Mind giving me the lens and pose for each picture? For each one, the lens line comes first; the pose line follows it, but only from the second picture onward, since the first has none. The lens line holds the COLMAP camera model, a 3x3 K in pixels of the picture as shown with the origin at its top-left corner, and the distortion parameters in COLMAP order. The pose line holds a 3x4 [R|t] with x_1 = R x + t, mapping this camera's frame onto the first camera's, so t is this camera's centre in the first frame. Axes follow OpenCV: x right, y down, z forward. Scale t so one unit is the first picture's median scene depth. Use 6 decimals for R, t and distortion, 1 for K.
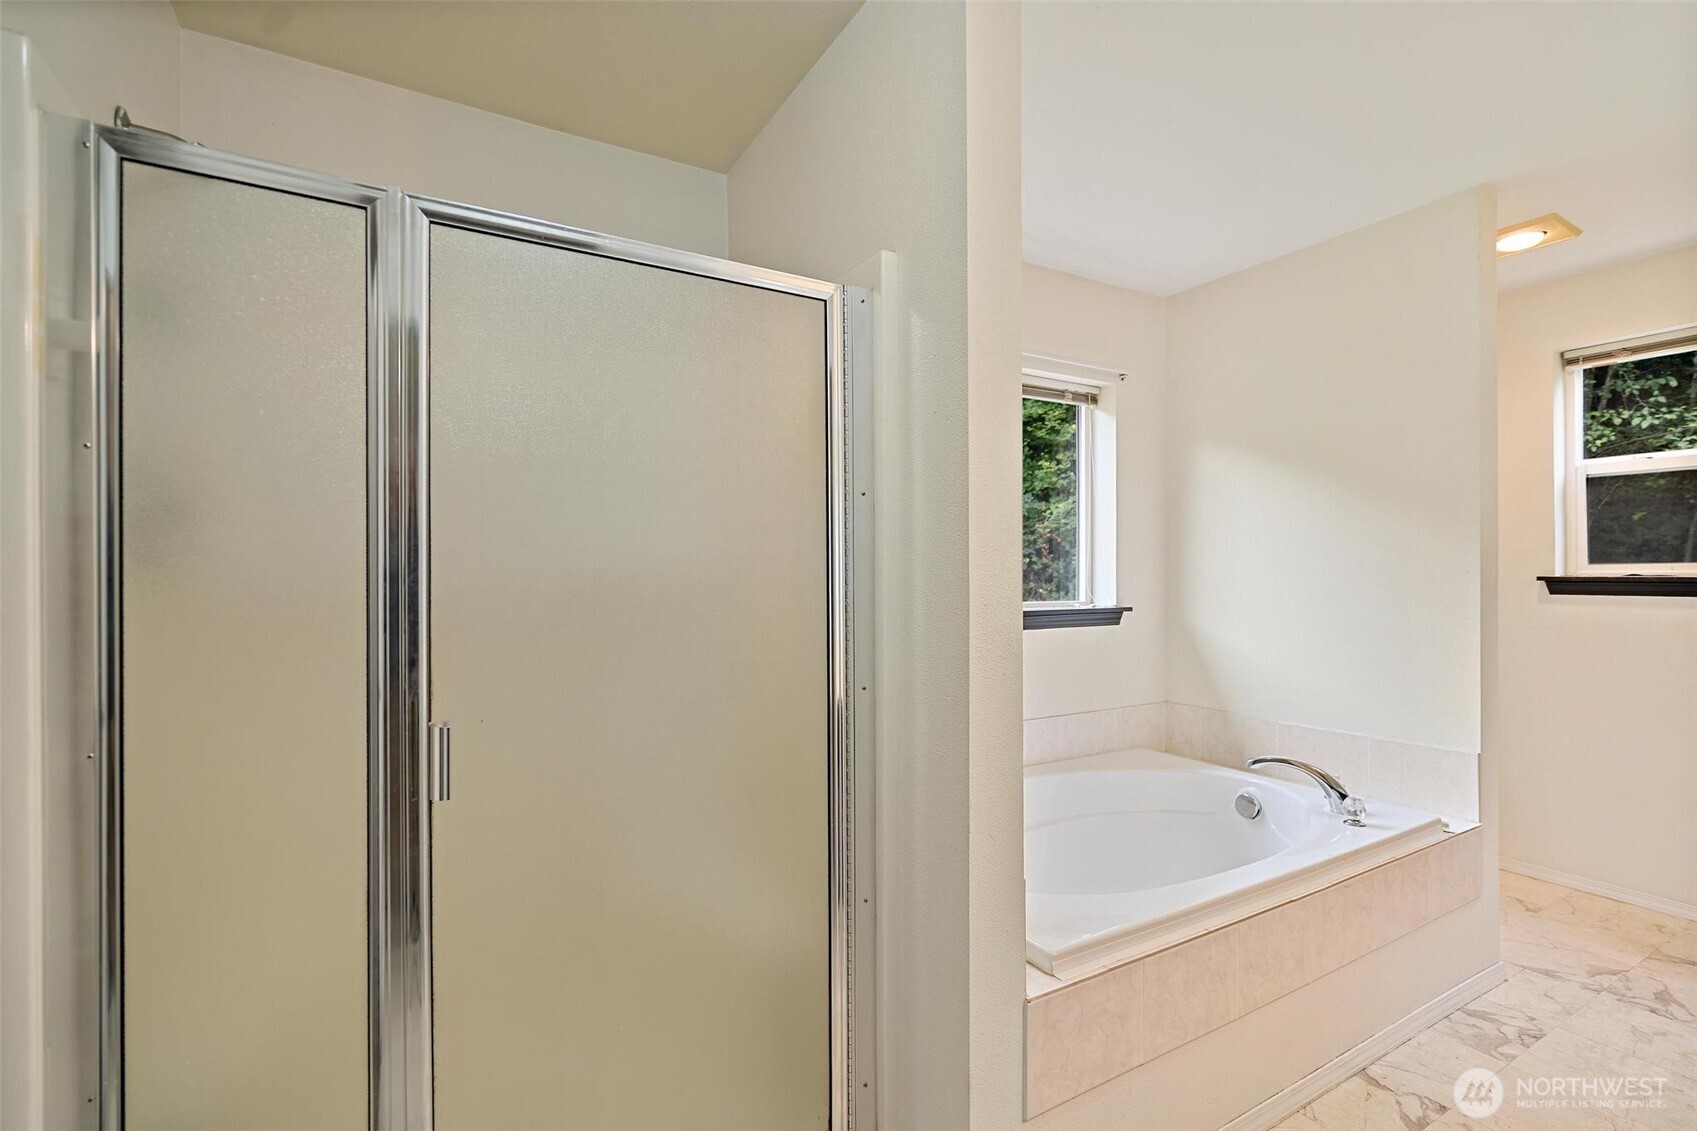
lens RADIAL K [[776.0, 0, 849.8], [0, 776.0, 570.9], [0, 0, 1]] dist [-0.000916, 0.000401]
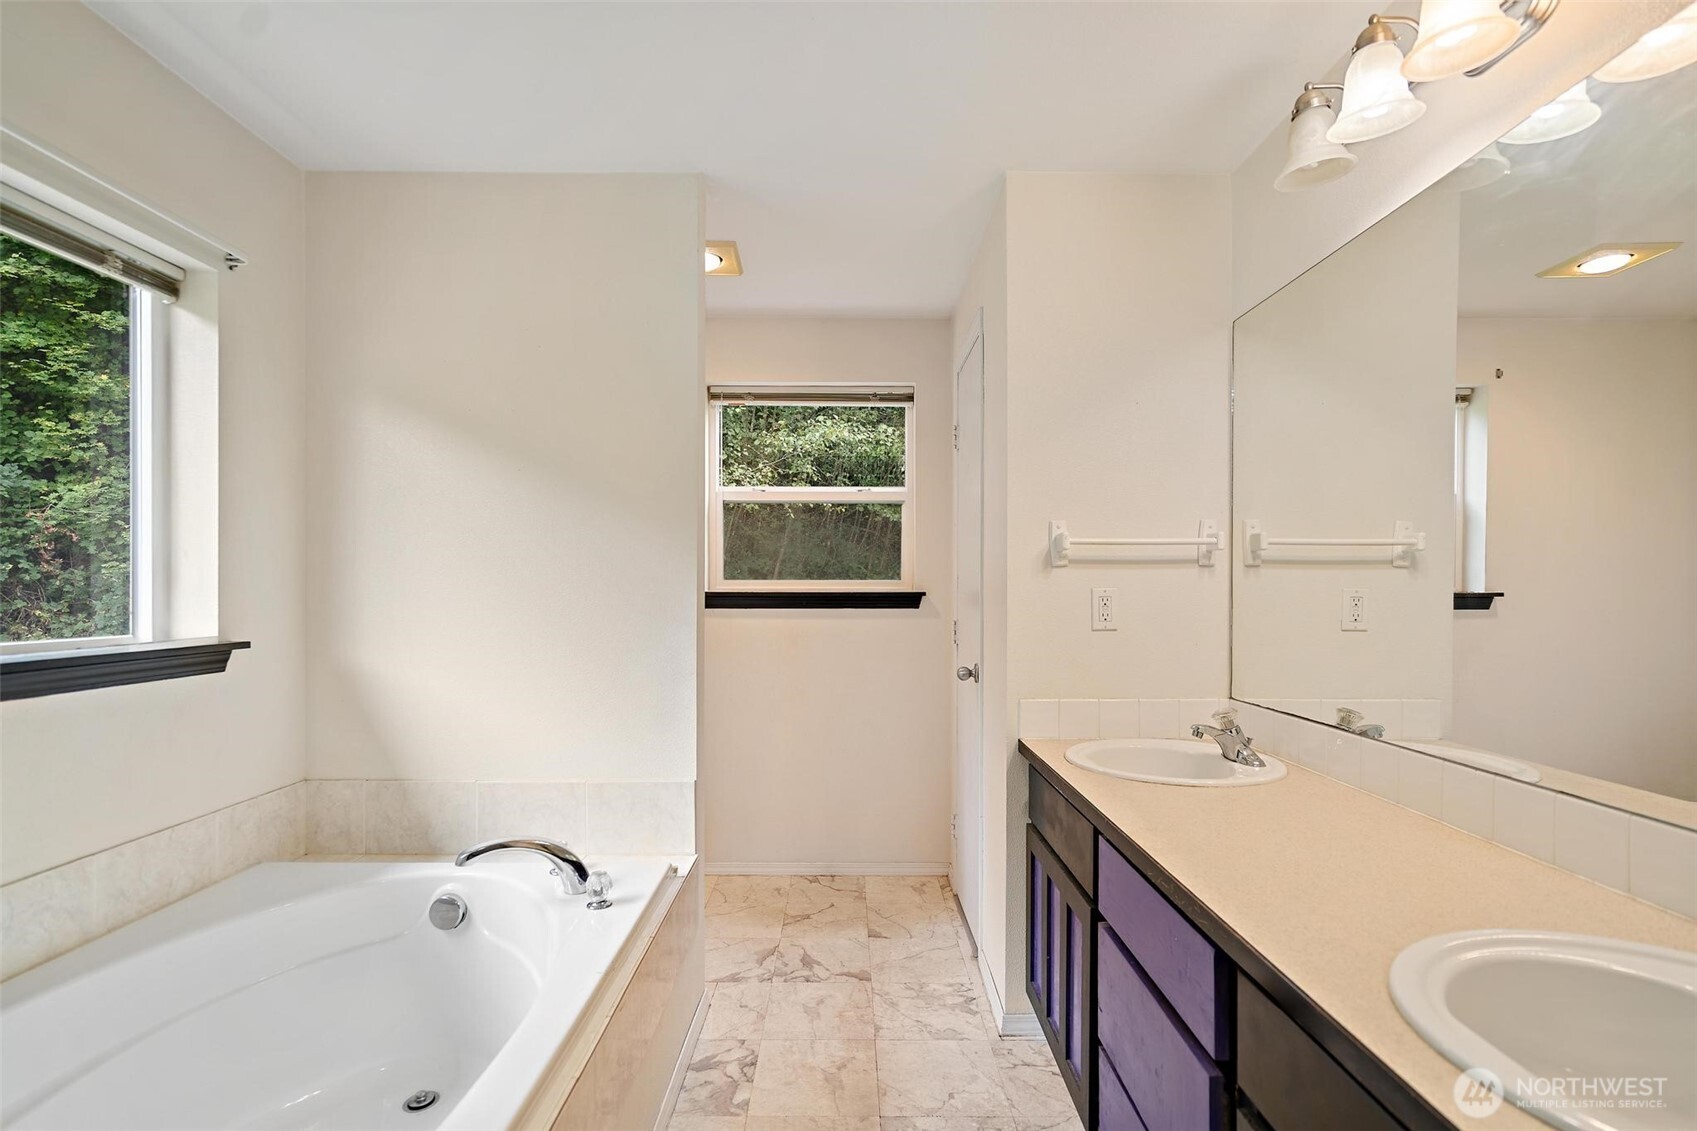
lens RADIAL K [[776.0, 0, 841.4], [0, 776.0, 593.8], [0, 0, 1]] dist [-0.000916, 0.000401]
pose [[0.501408, -0.002458, 0.865207, 0.064031], [-0.006340, 0.999959, 0.006515, 0.001662], [-0.865188, -0.008752, 0.501372, 0.276948]]
